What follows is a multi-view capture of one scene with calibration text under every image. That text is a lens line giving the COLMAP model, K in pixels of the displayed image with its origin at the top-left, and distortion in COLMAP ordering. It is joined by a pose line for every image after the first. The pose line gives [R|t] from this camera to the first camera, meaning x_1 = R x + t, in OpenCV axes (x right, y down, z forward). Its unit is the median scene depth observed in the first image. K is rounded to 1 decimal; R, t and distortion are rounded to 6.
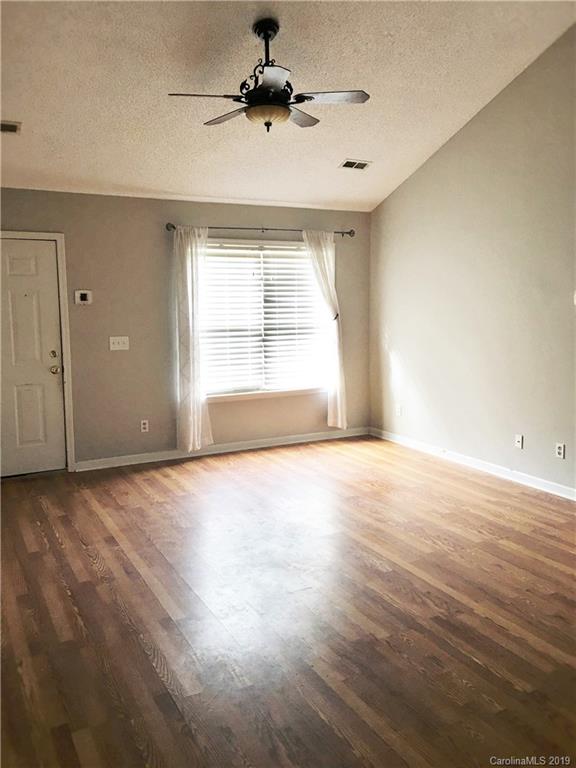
lens RADIAL K [[646.4, 0, 288.0], [0, 646.4, 384.0], [0, 0, 1]] dist [0.080125, -0.116136]
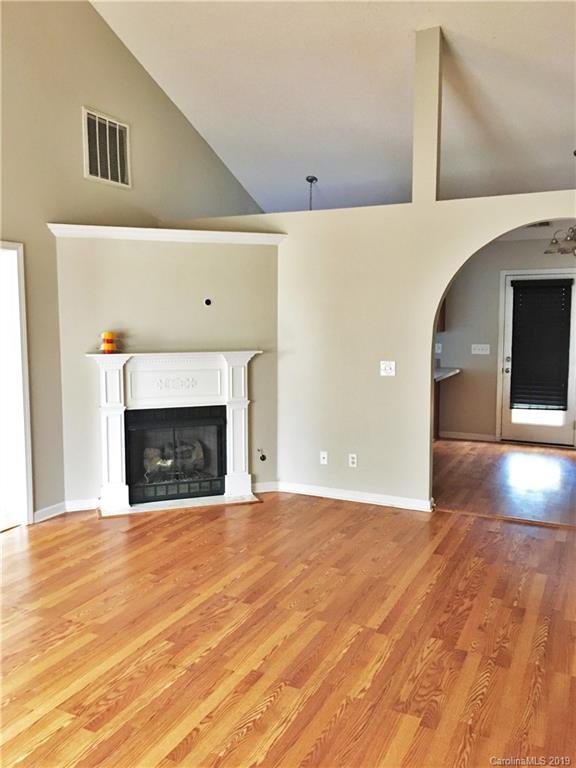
lens RADIAL K [[646.4, 0, 288.0], [0, 646.4, 384.0], [0, 0, 1]] dist [0.080125, -0.116136]
pose [[-0.583696, -0.084727, 0.807540, -0.536839], [0.113175, 0.976344, 0.184241, -0.165590], [-0.804047, 0.198934, -0.560298, 1.149467]]
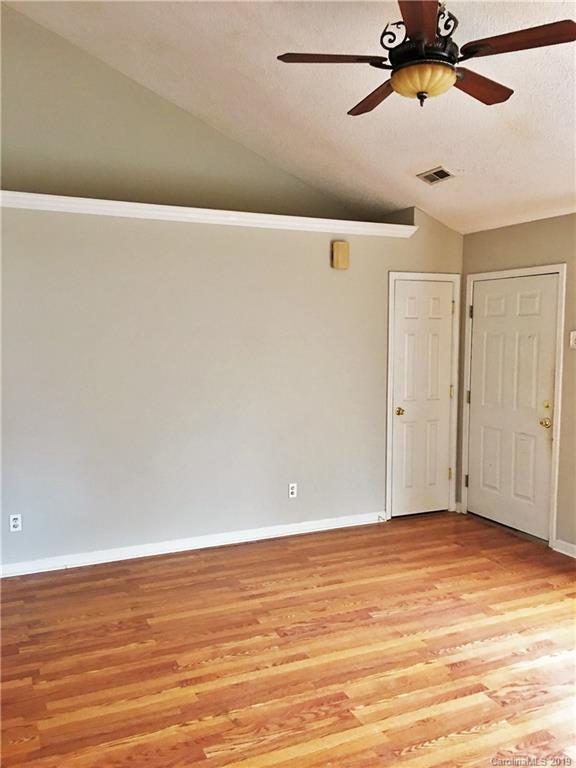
lens RADIAL K [[646.4, 0, 288.0], [0, 646.4, 384.0], [0, 0, 1]] dist [0.080125, -0.116136]
pose [[-0.065867, 0.088287, -0.993915, 0.697528], [-0.136822, 0.985870, 0.096639, -0.147069], [0.988403, 0.142355, -0.052857, 0.950493]]
